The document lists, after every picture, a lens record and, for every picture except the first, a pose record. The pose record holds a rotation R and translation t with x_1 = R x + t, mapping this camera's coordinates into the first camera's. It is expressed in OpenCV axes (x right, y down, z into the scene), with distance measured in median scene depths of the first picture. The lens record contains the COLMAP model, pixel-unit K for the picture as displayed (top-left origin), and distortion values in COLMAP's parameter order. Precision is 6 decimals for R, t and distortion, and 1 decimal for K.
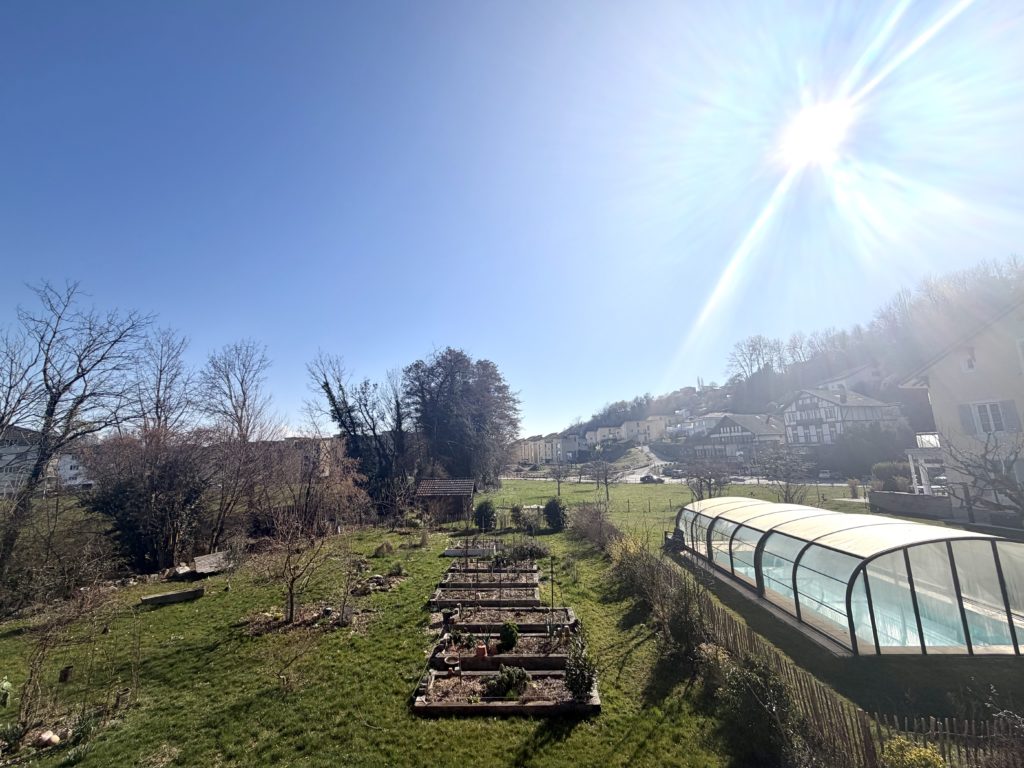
lens RADIAL K [[408.1, 0, 509.3], [0, 408.1, 379.7], [0, 0, 1]] dist [-0.004033, 0.000418]
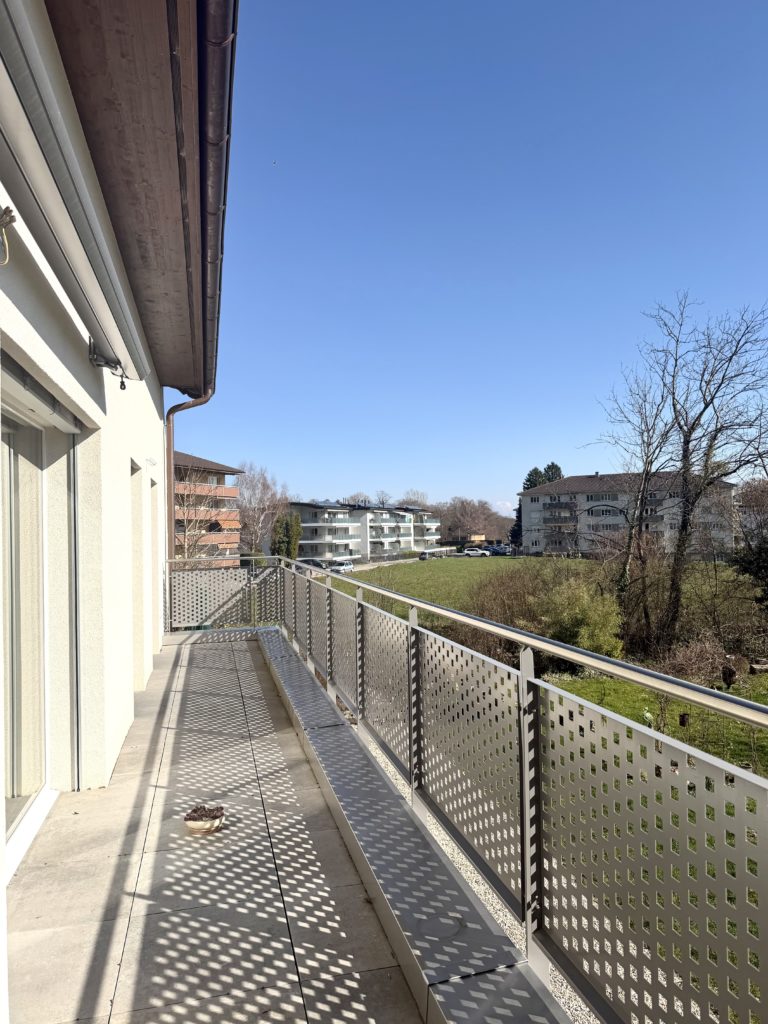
lens RADIAL K [[721.7, 0, 407.1], [0, 721.7, 504.1], [0, 0, 1]] dist [0.004982, -0.000469]
pose [[0.310818, -0.000985, -0.950469, 0.123853], [0.179770, 0.982011, 0.057770, -0.009998], [0.933314, -0.188822, 0.305404, -0.029193]]
